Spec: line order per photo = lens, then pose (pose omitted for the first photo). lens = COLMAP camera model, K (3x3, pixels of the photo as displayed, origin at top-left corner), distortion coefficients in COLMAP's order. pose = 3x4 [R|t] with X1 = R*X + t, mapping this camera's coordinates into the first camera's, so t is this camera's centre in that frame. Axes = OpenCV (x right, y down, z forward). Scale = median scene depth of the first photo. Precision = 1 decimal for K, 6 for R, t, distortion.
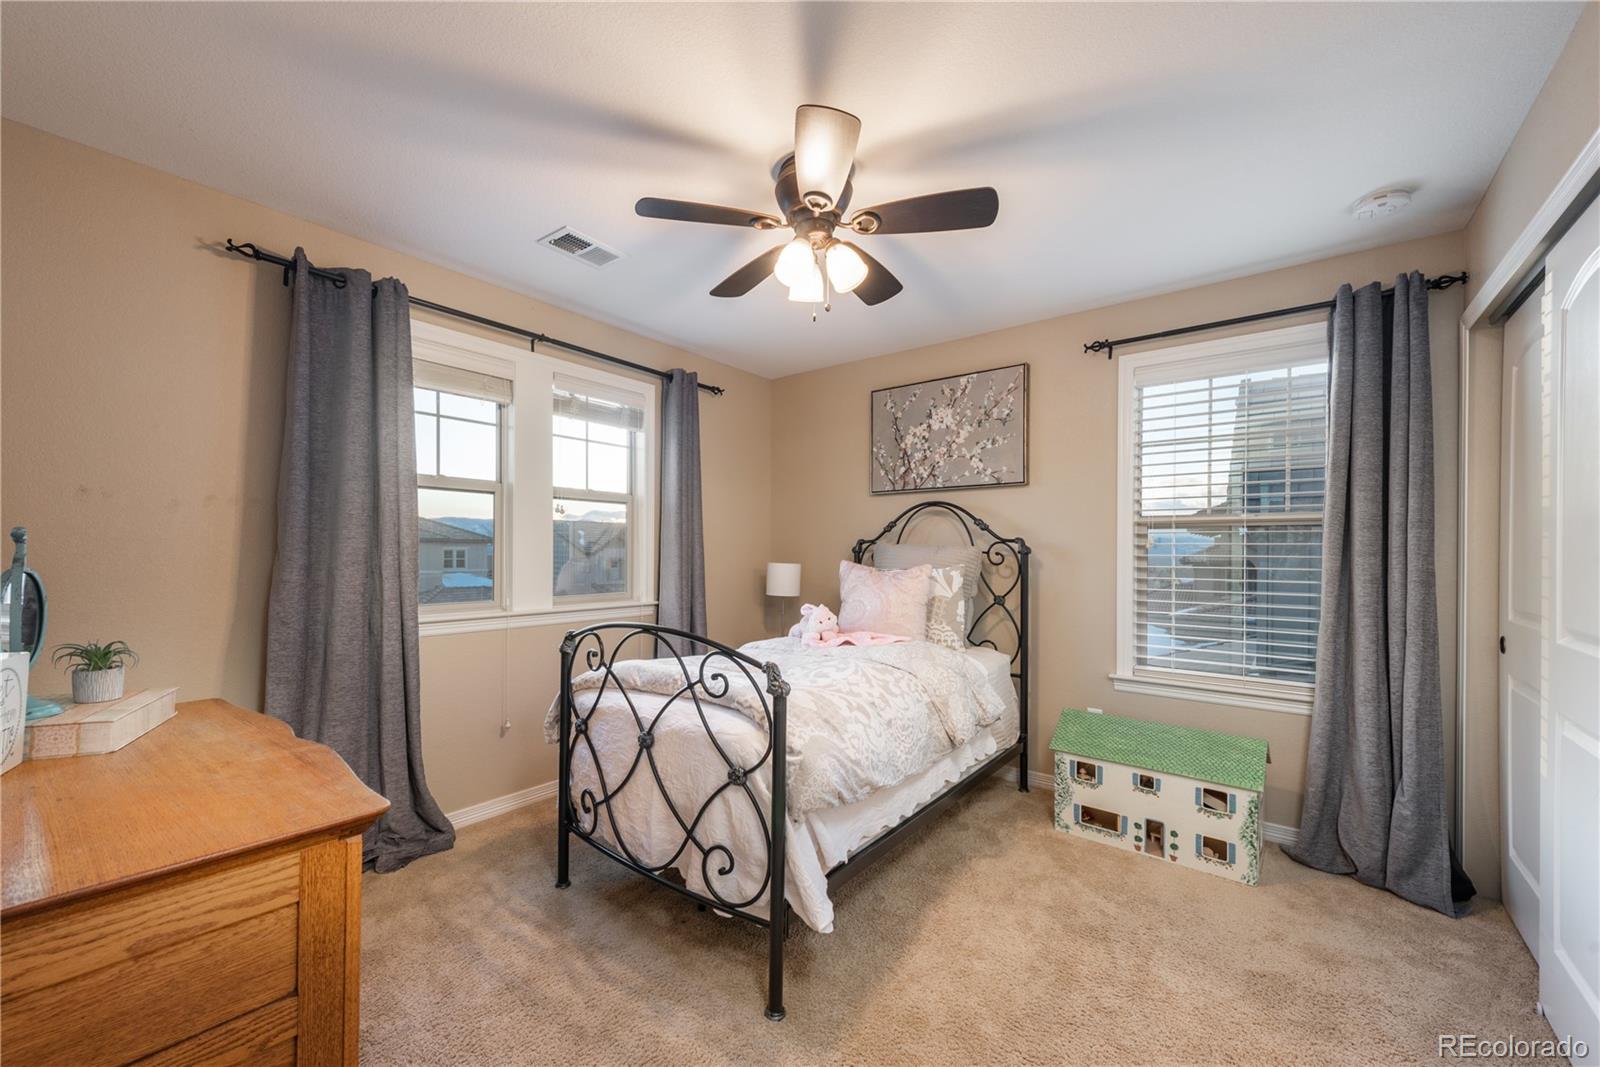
lens RADIAL K [[630.2, 0, 799.0], [0, 630.2, 554.7], [0, 0, 1]] dist [-0.002346, -0.000196]
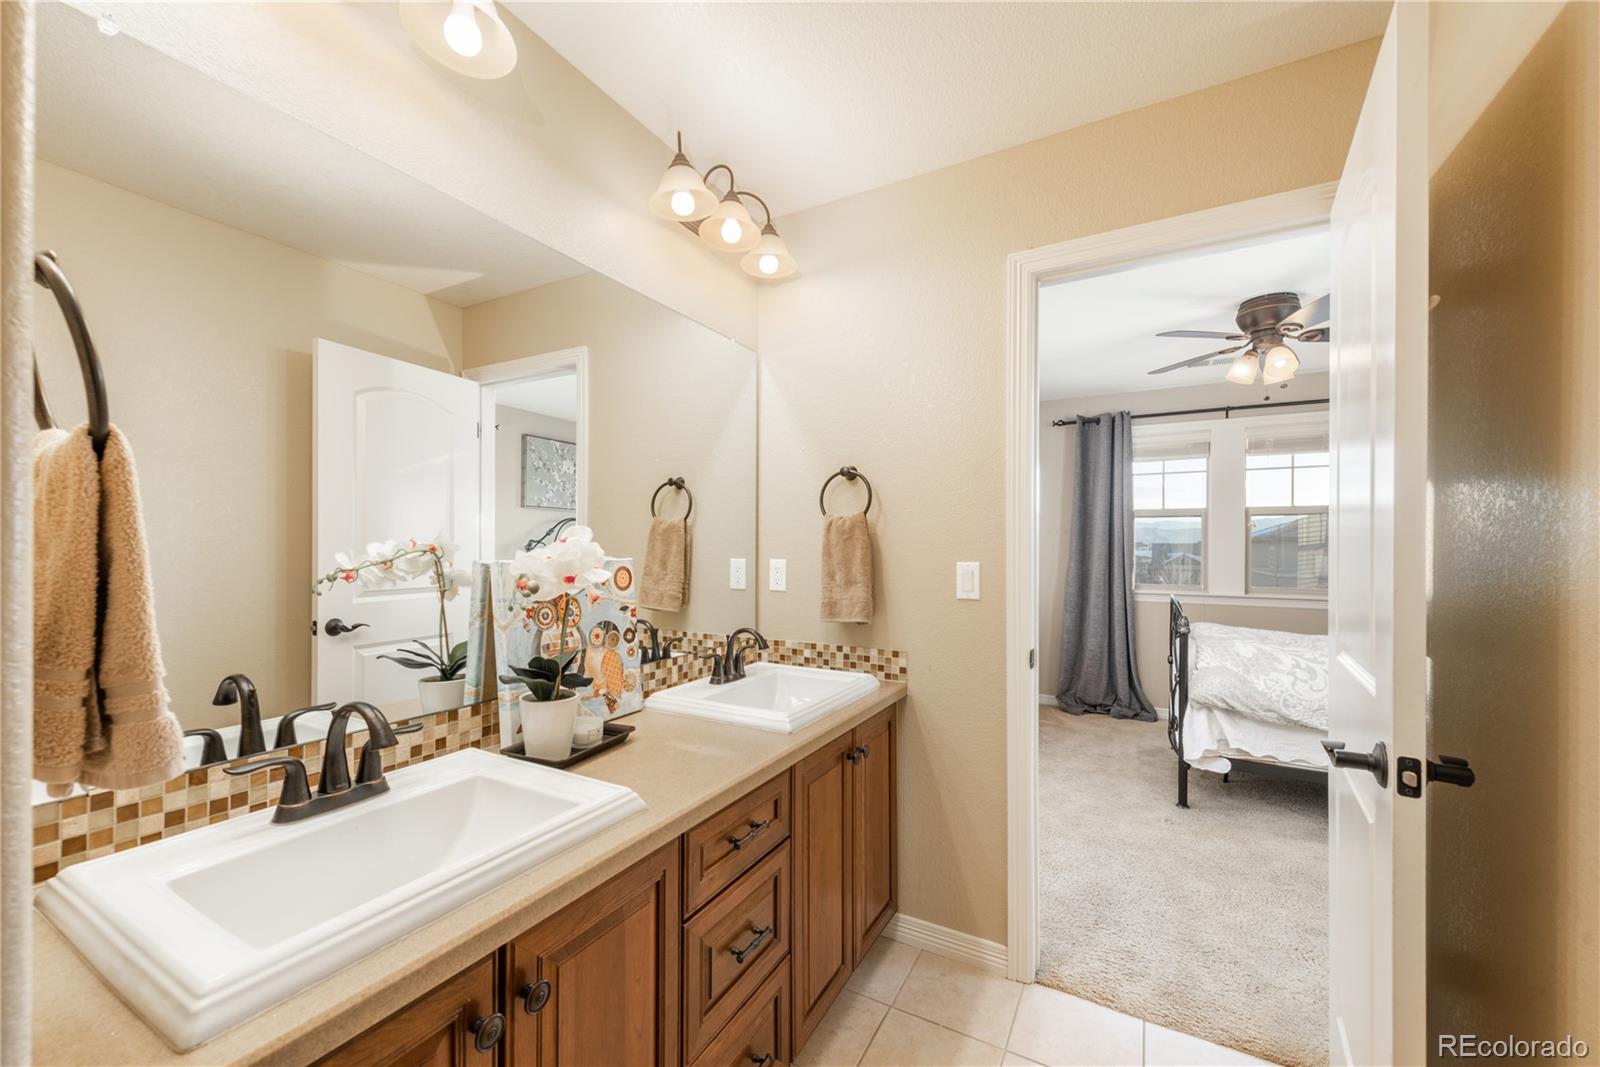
lens RADIAL K [[630.2, 0, 799.0], [0, 630.2, 554.7], [0, 0, 1]] dist [-0.002346, -0.000196]
pose [[0.149914, -0.002567, -0.988696, 1.085499], [-0.007559, 0.999964, -0.003742, 0.013500], [0.988670, 0.008034, 0.149889, -0.250264]]
